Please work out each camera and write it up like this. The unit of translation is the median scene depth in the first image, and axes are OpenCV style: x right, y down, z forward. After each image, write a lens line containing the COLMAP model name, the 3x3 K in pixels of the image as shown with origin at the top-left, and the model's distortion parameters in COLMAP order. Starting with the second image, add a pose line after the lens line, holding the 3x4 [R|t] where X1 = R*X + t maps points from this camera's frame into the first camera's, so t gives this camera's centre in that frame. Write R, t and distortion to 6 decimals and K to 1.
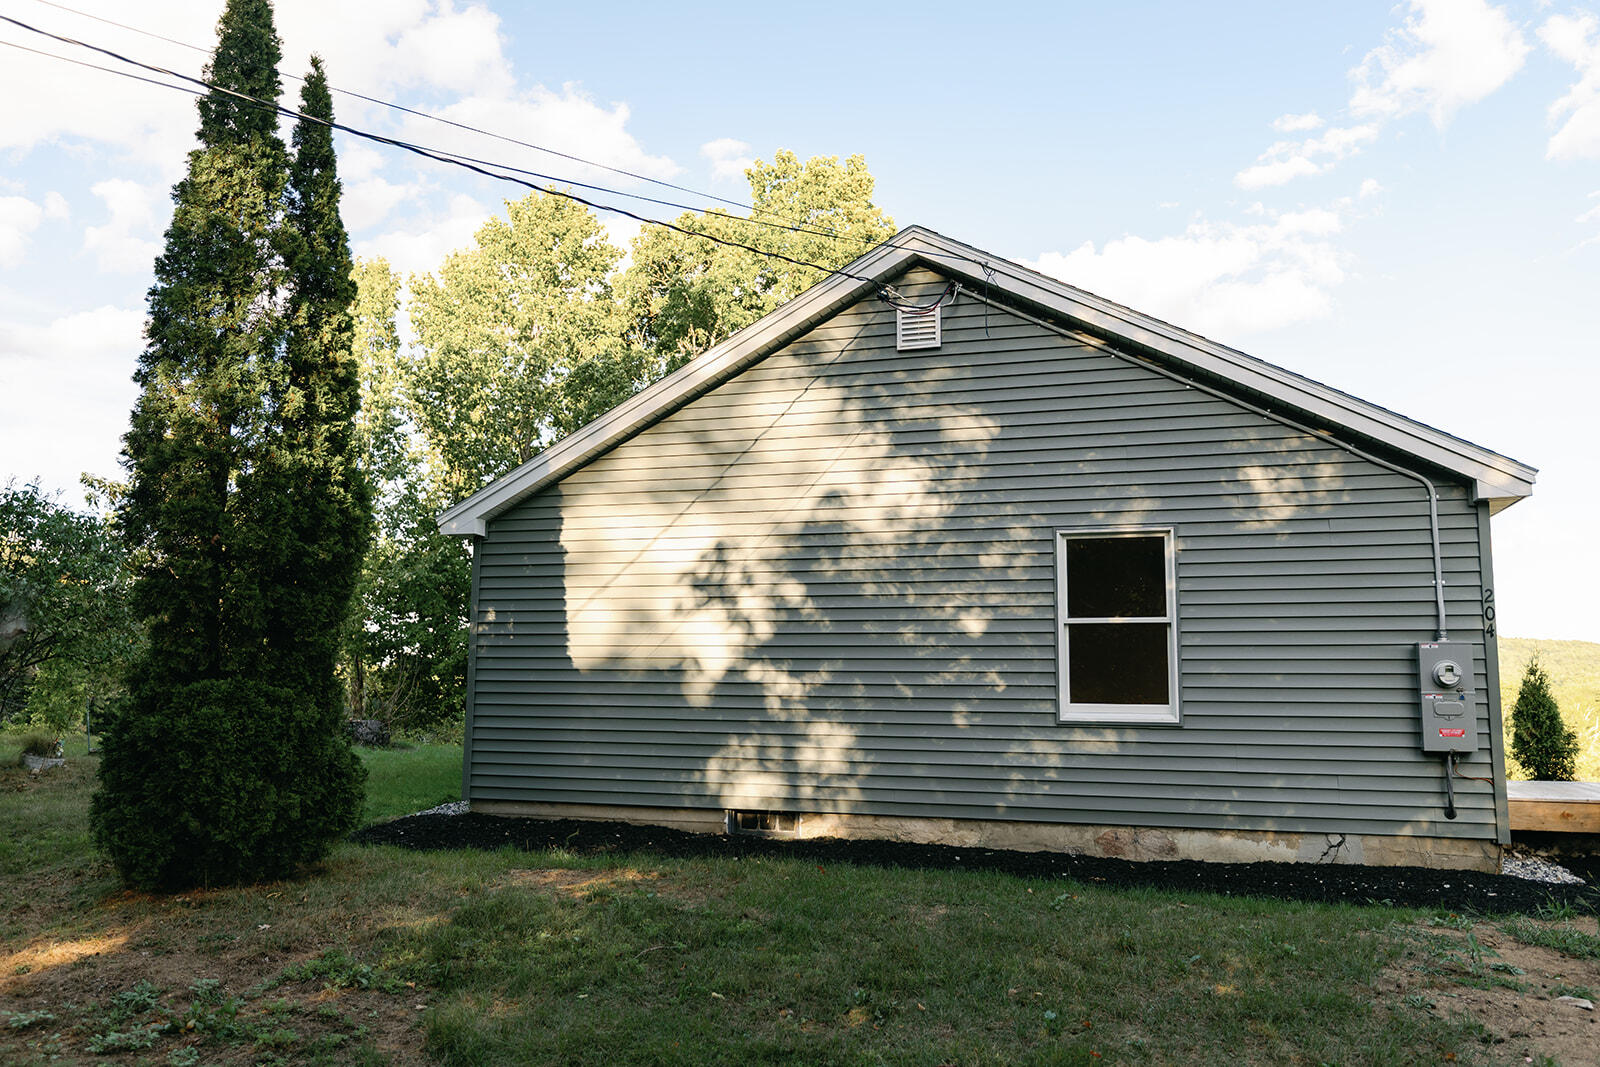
lens RADIAL K [[1213.8, 0, 802.4], [0, 1213.8, 548.8], [0, 0, 1]] dist [0.010139, 0.003831]
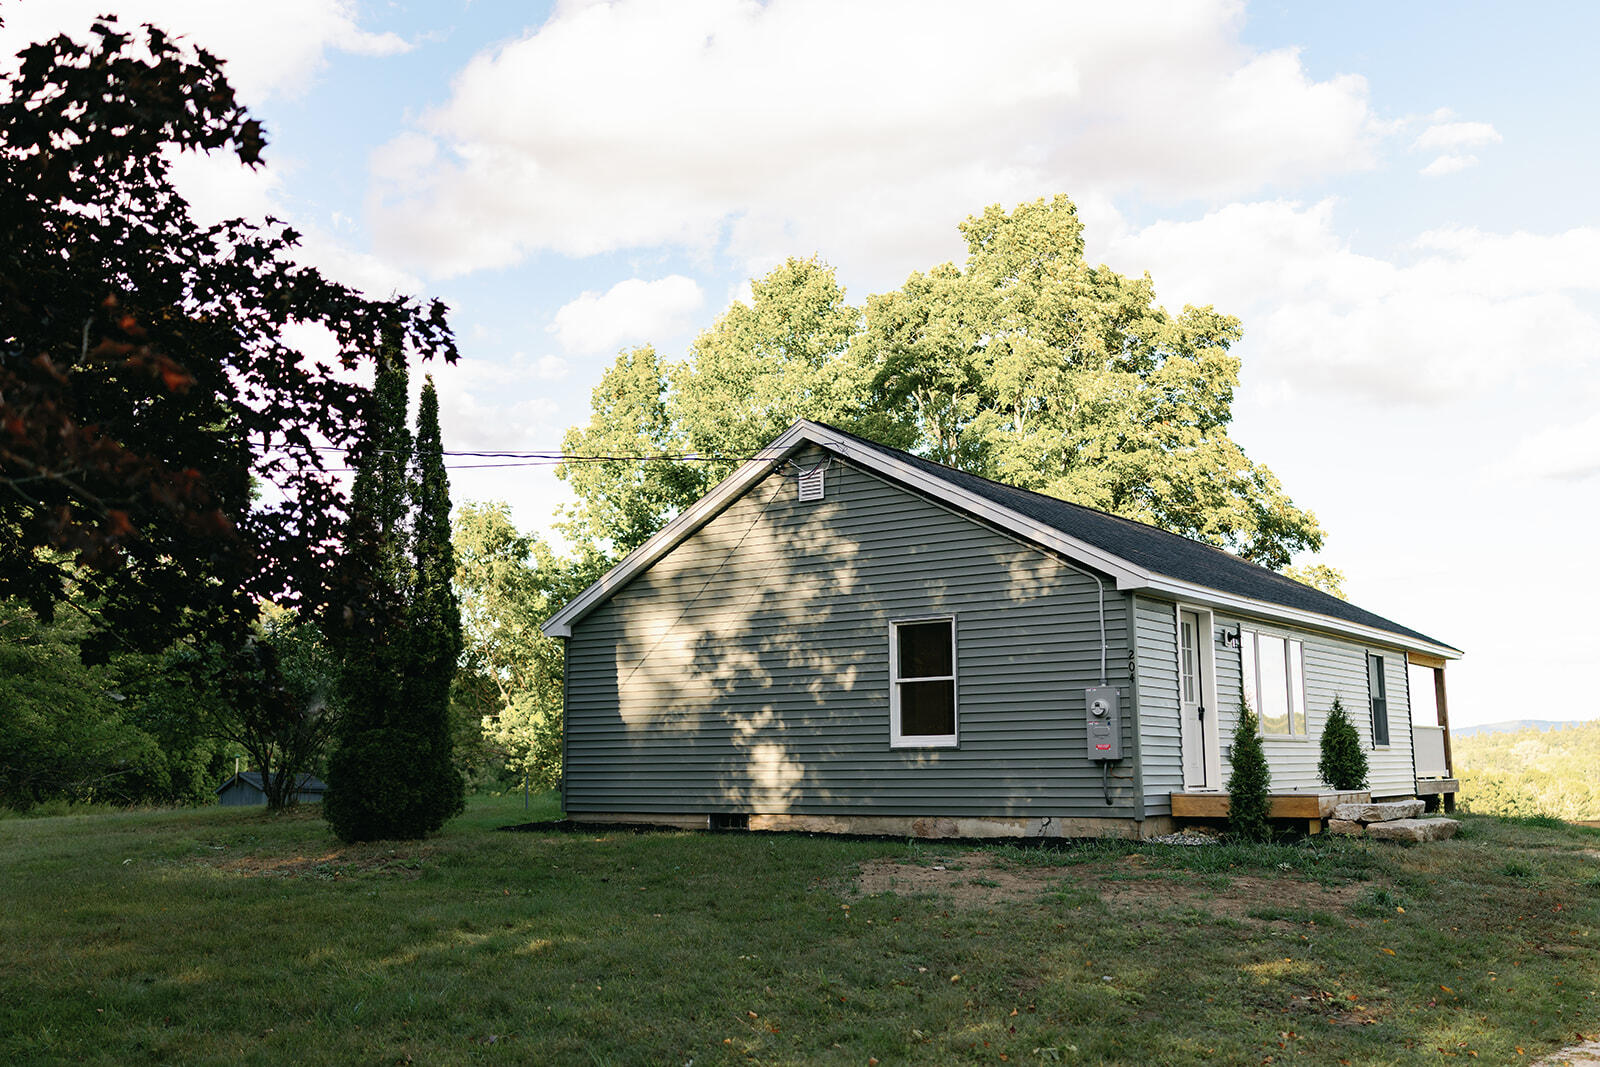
lens RADIAL K [[1560.3, 0, 799.3], [0, 1560.3, 526.6], [0, 0, 1]] dist [0.007365, 0.000000]
pose [[0.947579, -0.065583, -0.312720, 0.733388], [0.052553, 0.997369, -0.049925, -0.040617], [0.315172, 0.030874, 0.948532, -0.882887]]
